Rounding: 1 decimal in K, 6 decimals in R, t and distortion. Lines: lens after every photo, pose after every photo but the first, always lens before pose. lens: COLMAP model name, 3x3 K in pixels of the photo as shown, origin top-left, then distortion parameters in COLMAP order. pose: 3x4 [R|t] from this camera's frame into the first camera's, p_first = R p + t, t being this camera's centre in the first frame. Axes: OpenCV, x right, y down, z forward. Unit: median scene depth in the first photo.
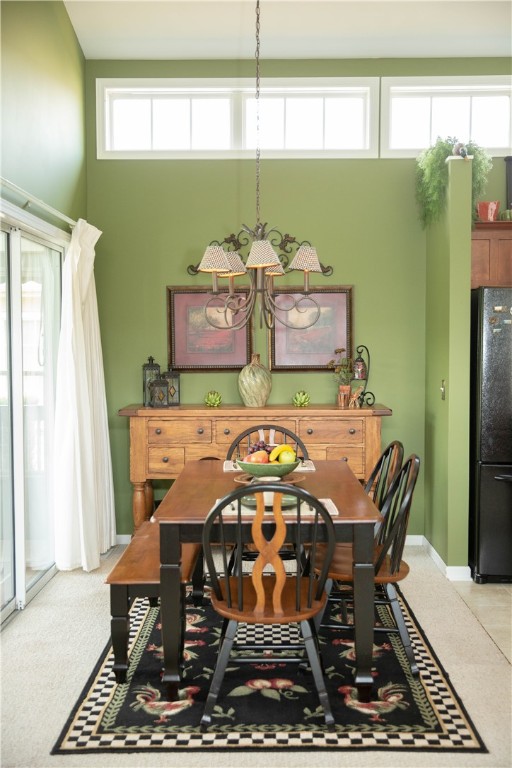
lens RADIAL K [[806.2, 0, 256.0], [0, 806.2, 384.0], [0, 0, 1]] dist [0.008974, 0.006748]
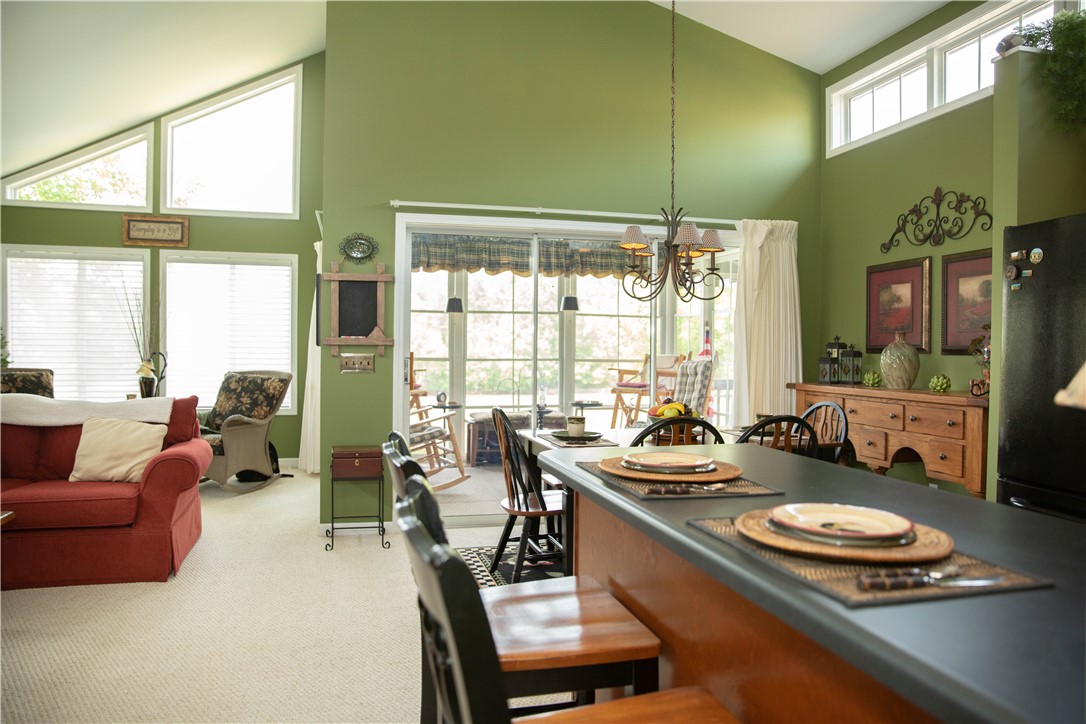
lens RADIAL K [[743.7, 0, 543.0], [0, 743.7, 362.0], [0, 0, 1]] dist [-0.114691, 0.093941]
pose [[0.256910, 0.021684, -0.966192, 0.690602], [-0.059181, 0.998225, 0.006667, 0.015610], [0.964622, 0.055468, 0.257737, 0.393270]]
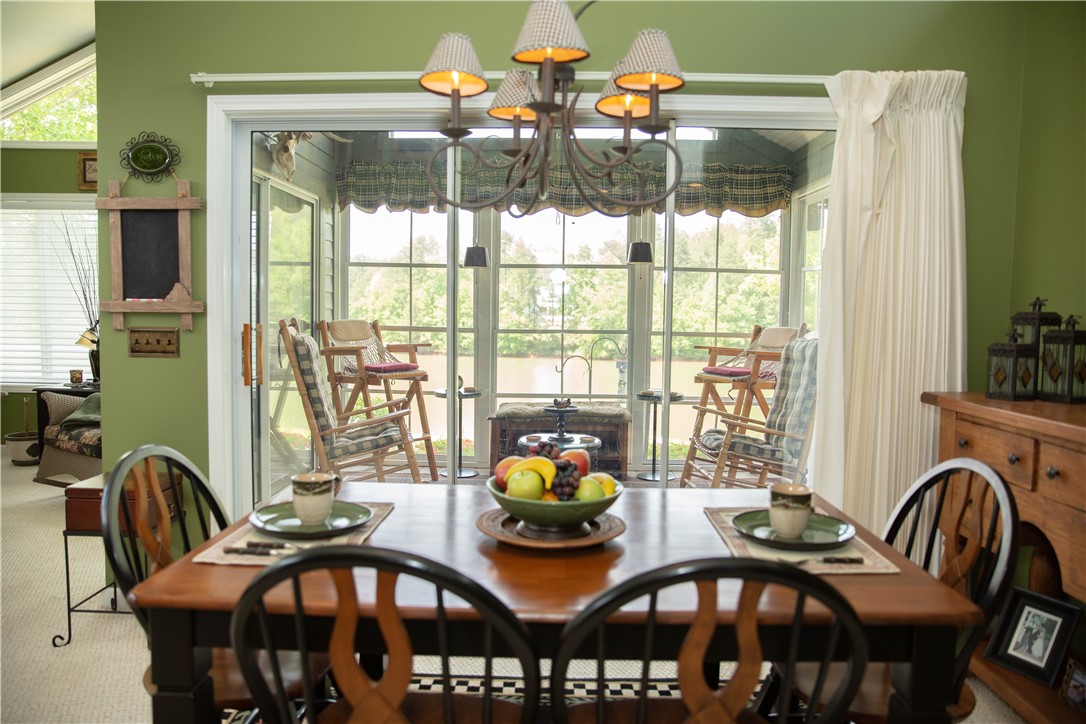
lens RADIAL K [[743.7, 0, 543.0], [0, 743.7, 362.0], [0, 0, 1]] dist [-0.114691, 0.093941]
pose [[-0.020176, 0.070339, -0.997319, 0.309499], [-0.065413, 0.995292, 0.071519, -0.007516], [0.997654, 0.066680, -0.015480, 0.718629]]
